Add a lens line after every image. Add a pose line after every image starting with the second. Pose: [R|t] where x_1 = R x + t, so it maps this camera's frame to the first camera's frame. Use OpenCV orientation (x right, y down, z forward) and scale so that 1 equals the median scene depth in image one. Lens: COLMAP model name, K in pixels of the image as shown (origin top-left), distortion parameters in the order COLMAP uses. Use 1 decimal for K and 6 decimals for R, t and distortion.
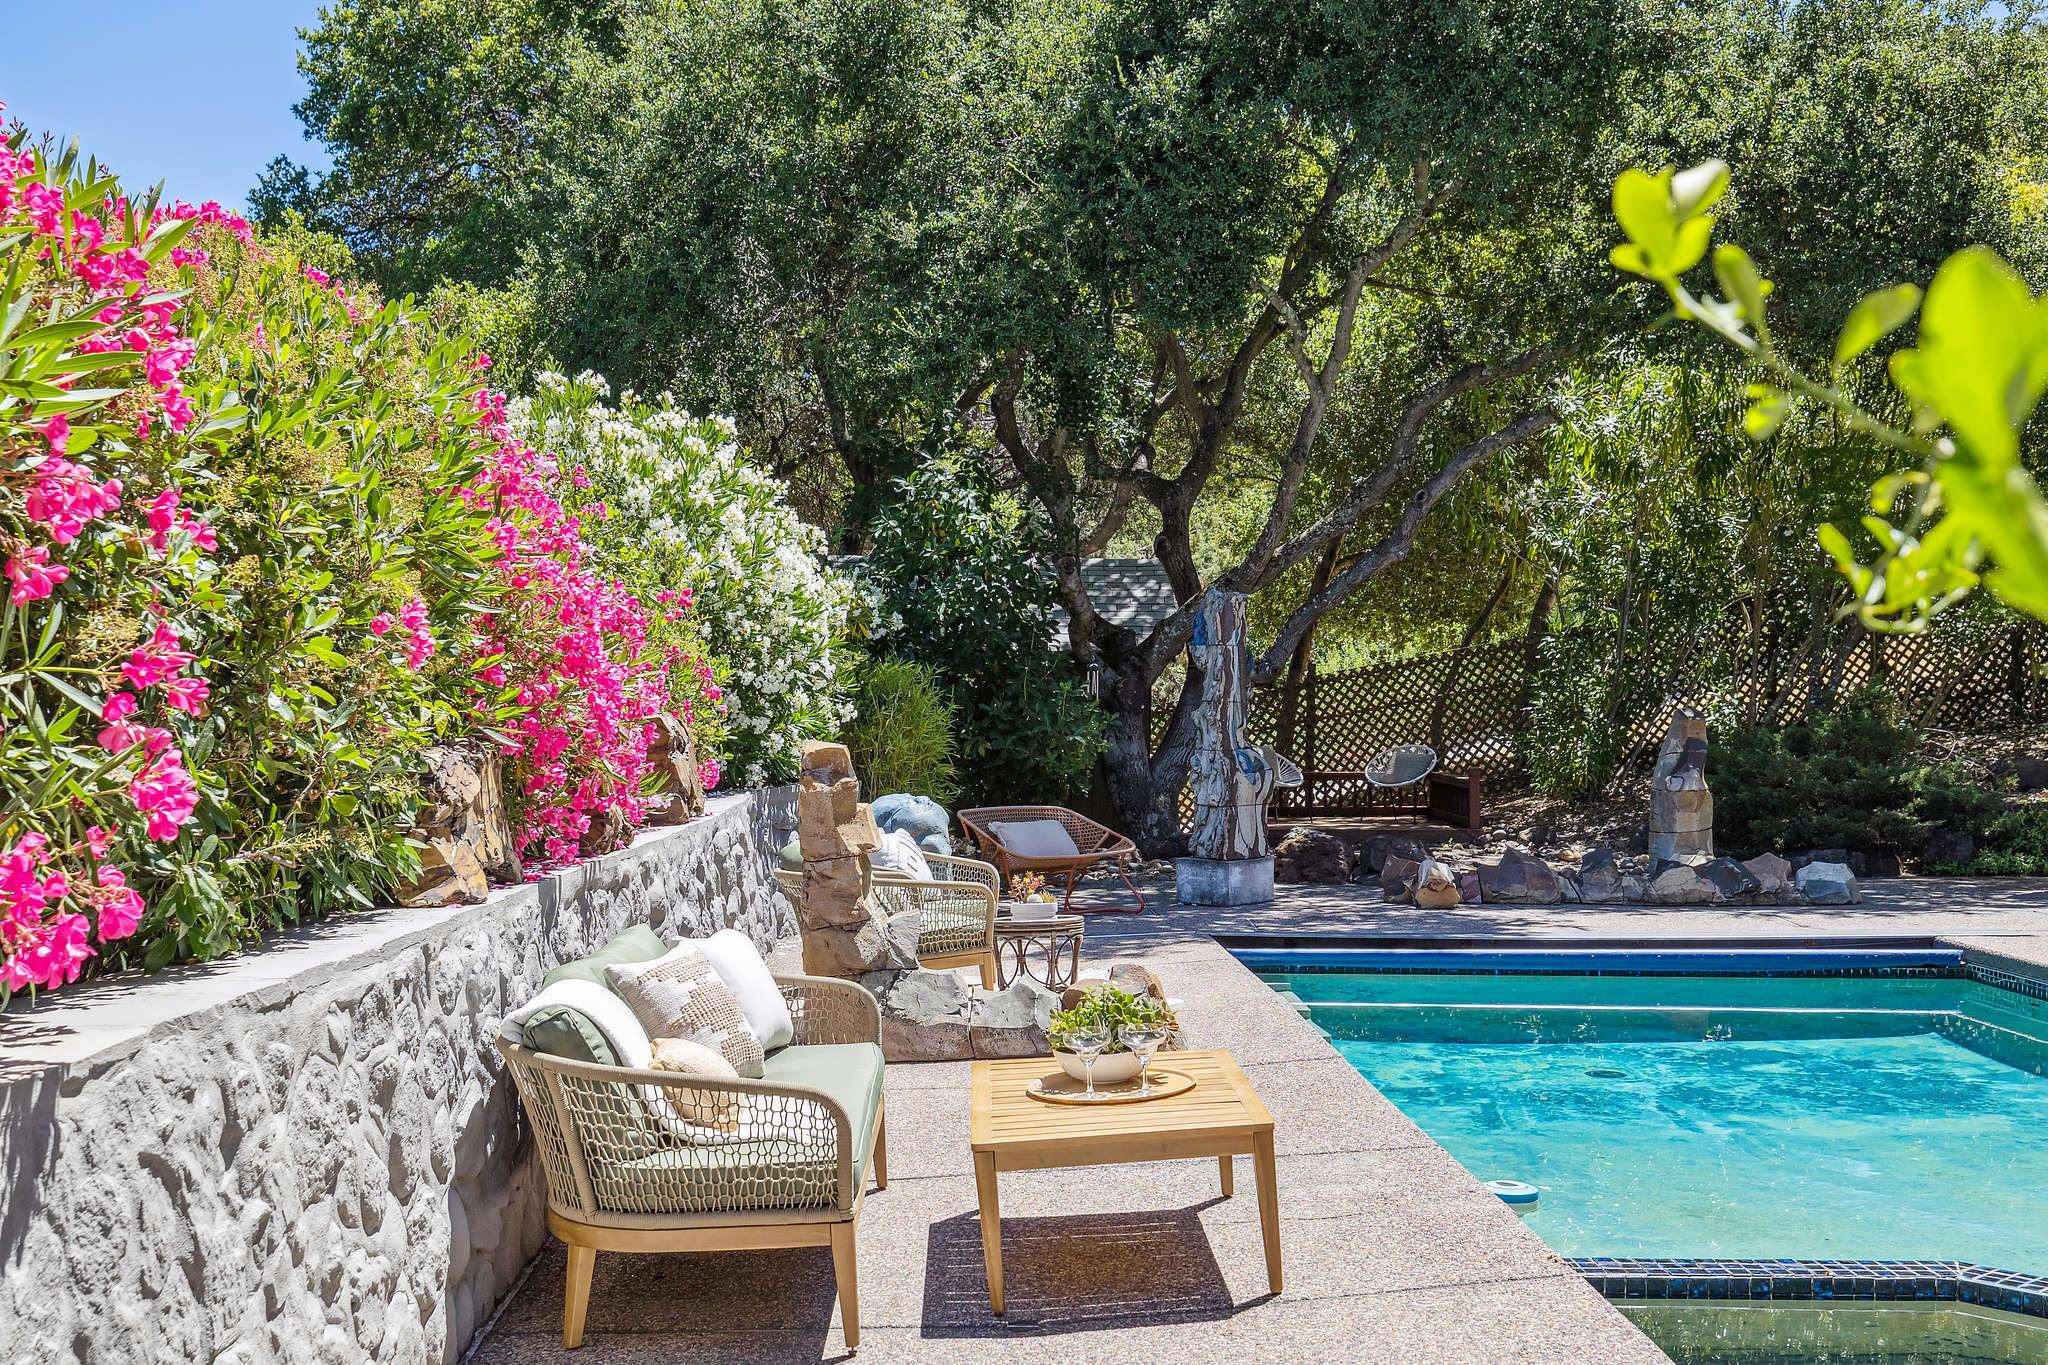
lens RADIAL K [[2265.3, 0, 954.3], [0, 2265.3, 819.5], [0, 0, 1]] dist [-0.008621, 0.005550]
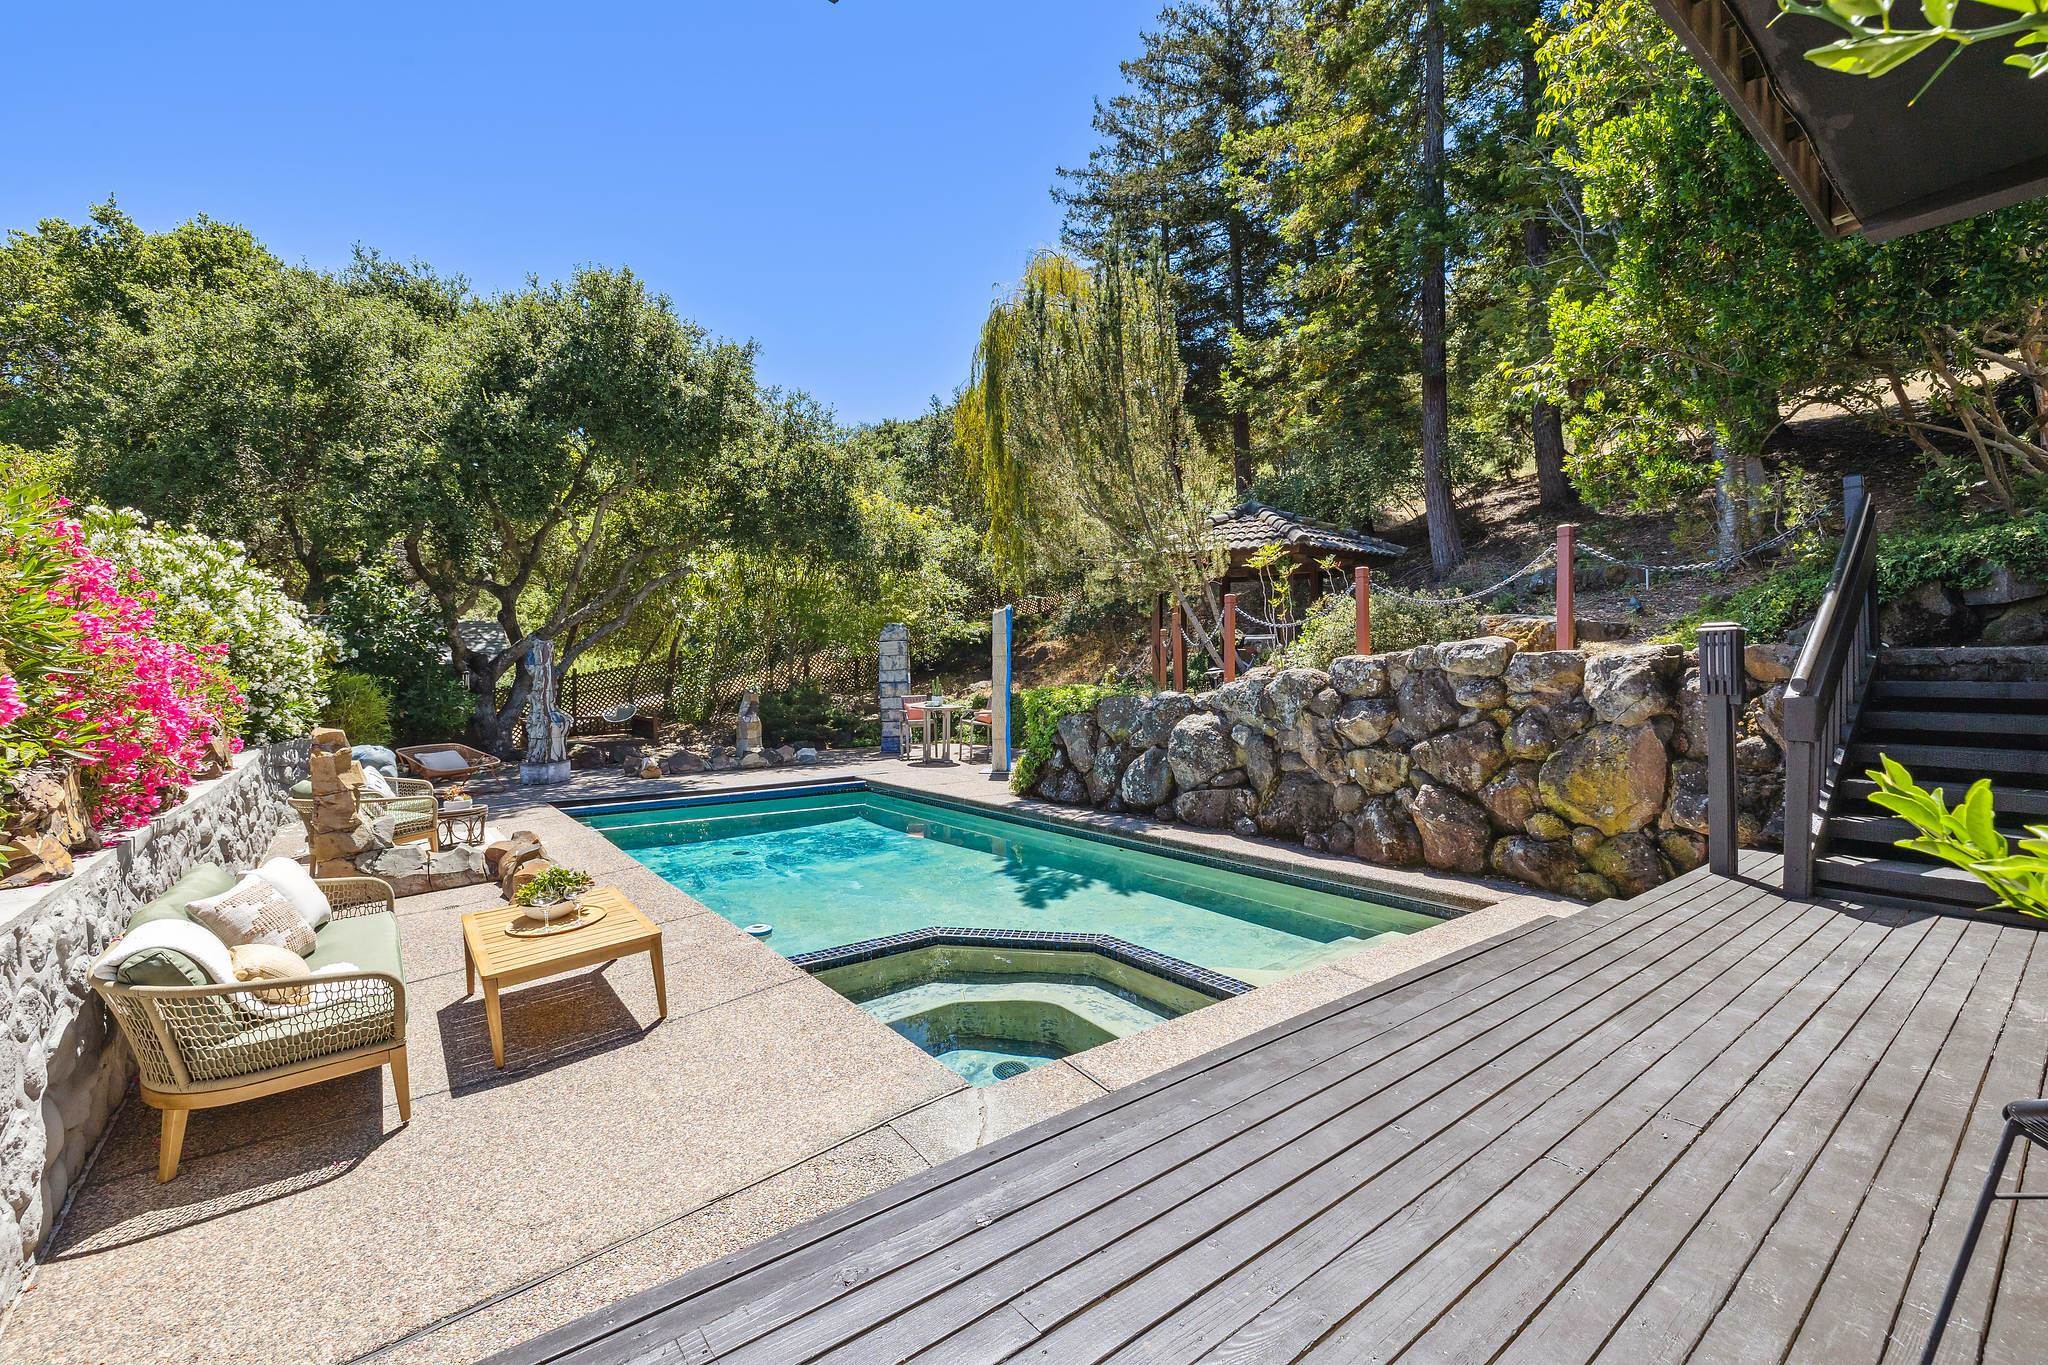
lens RADIAL K [[851.2, 0, 1027.4], [0, 851.2, 684.1], [0, 0, 1]] dist [-0.000826, -0.000441]
pose [[0.785954, -0.012777, 0.618153, -0.026650], [0.039052, 0.998816, -0.029008, -0.019957], [-0.617051, 0.046938, 0.785522, 0.083281]]
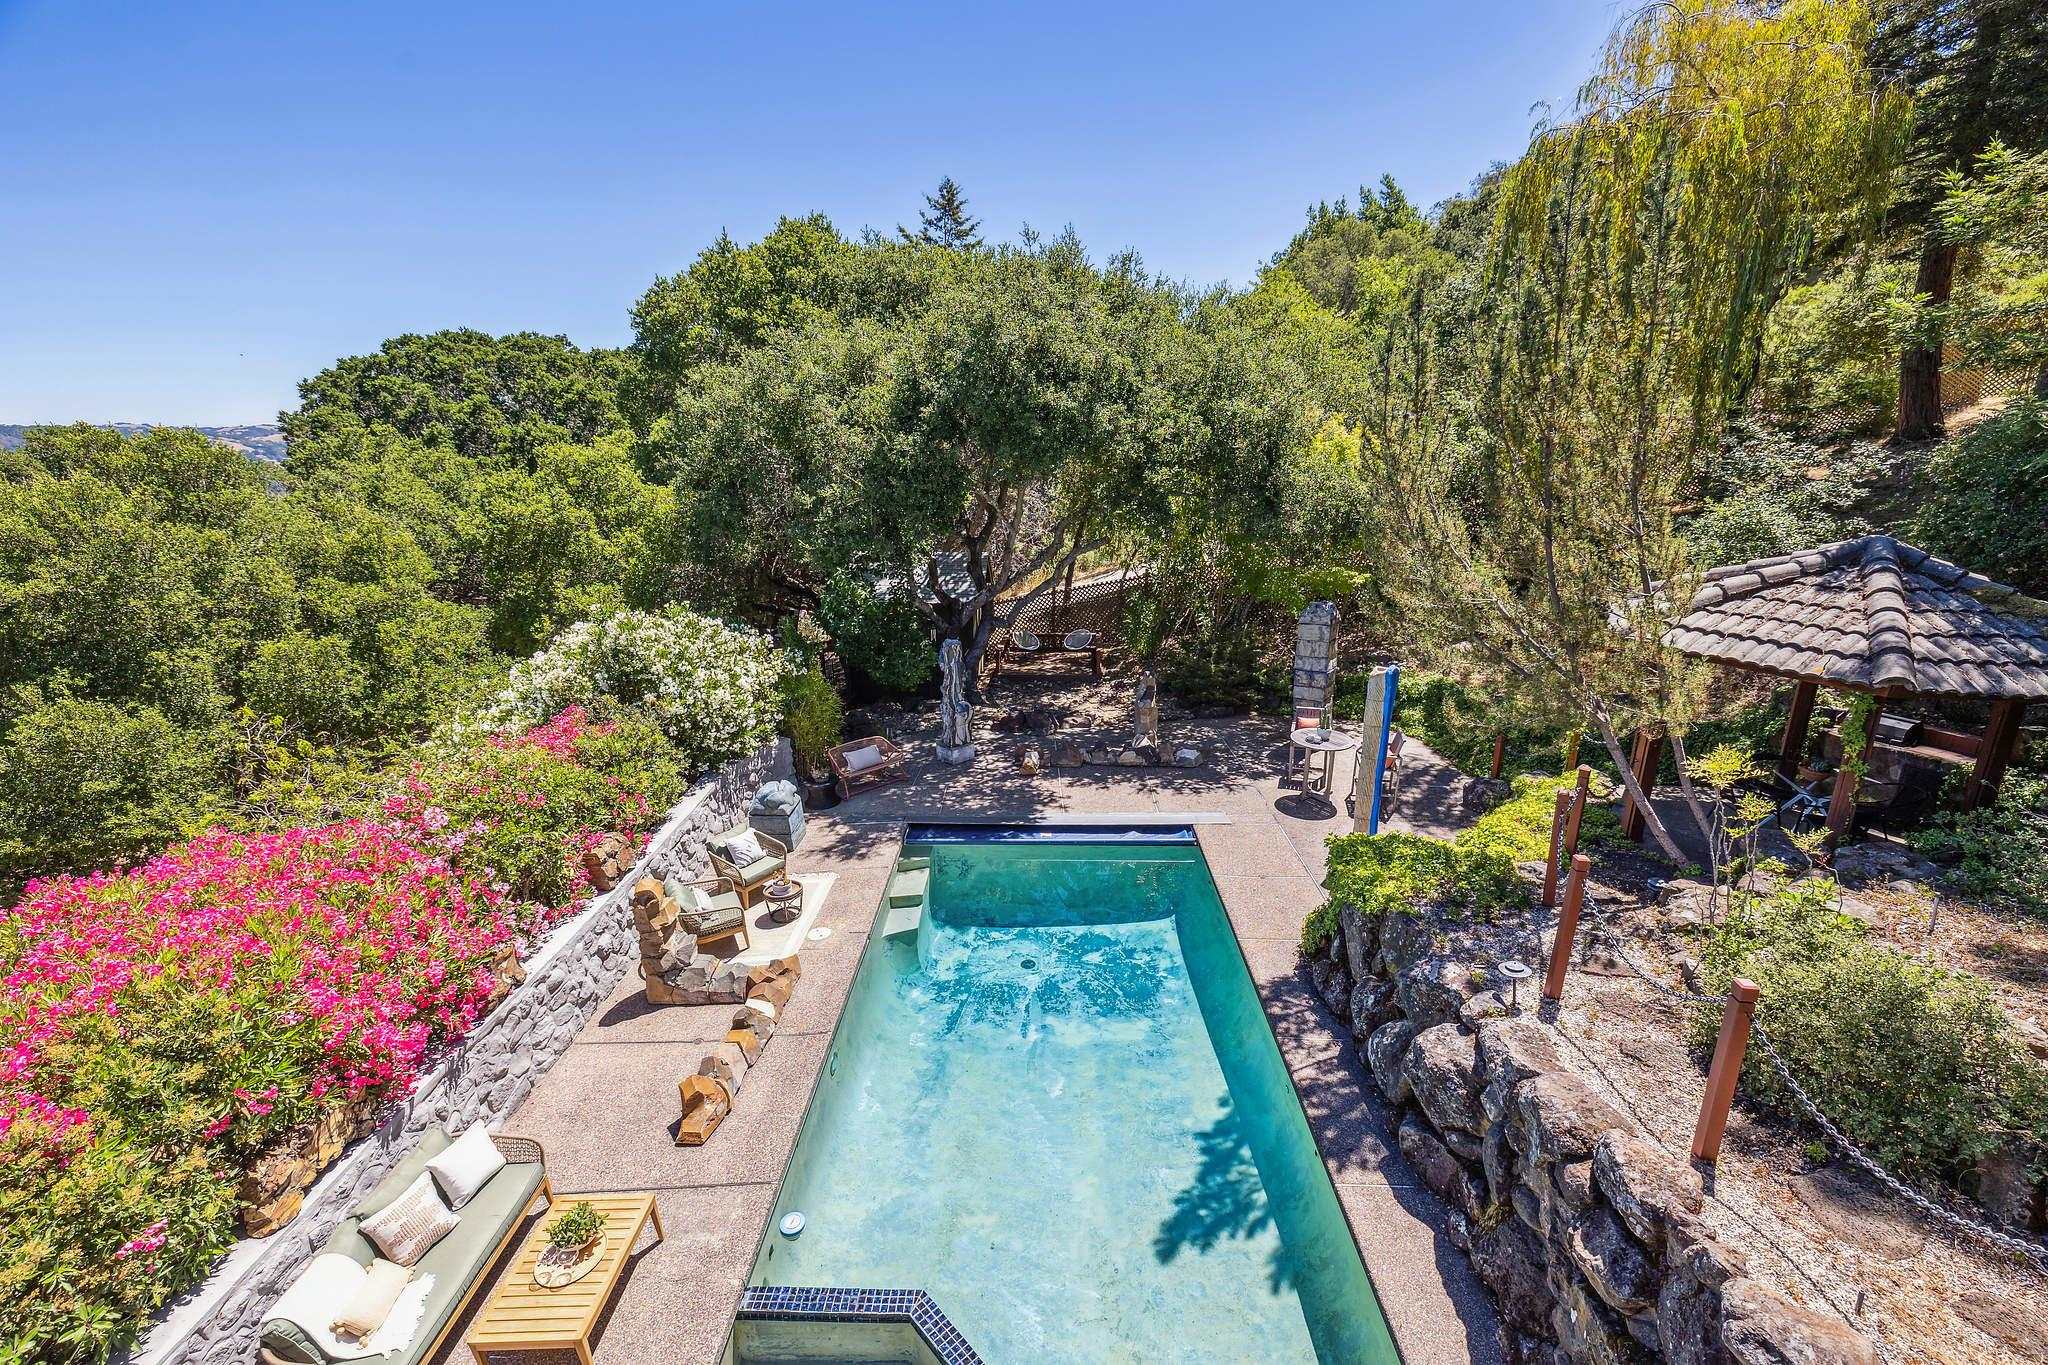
lens RADIAL K [[856.6, 0, 1025.0], [0, 856.6, 691.9], [0, 0, 1]] dist [-0.000314, -0.000218]
pose [[0.999850, -0.005021, -0.016555, 0.268949], [0.008651, 0.973826, 0.227129, -0.320922], [0.014981, -0.227239, 0.973724, 0.096418]]
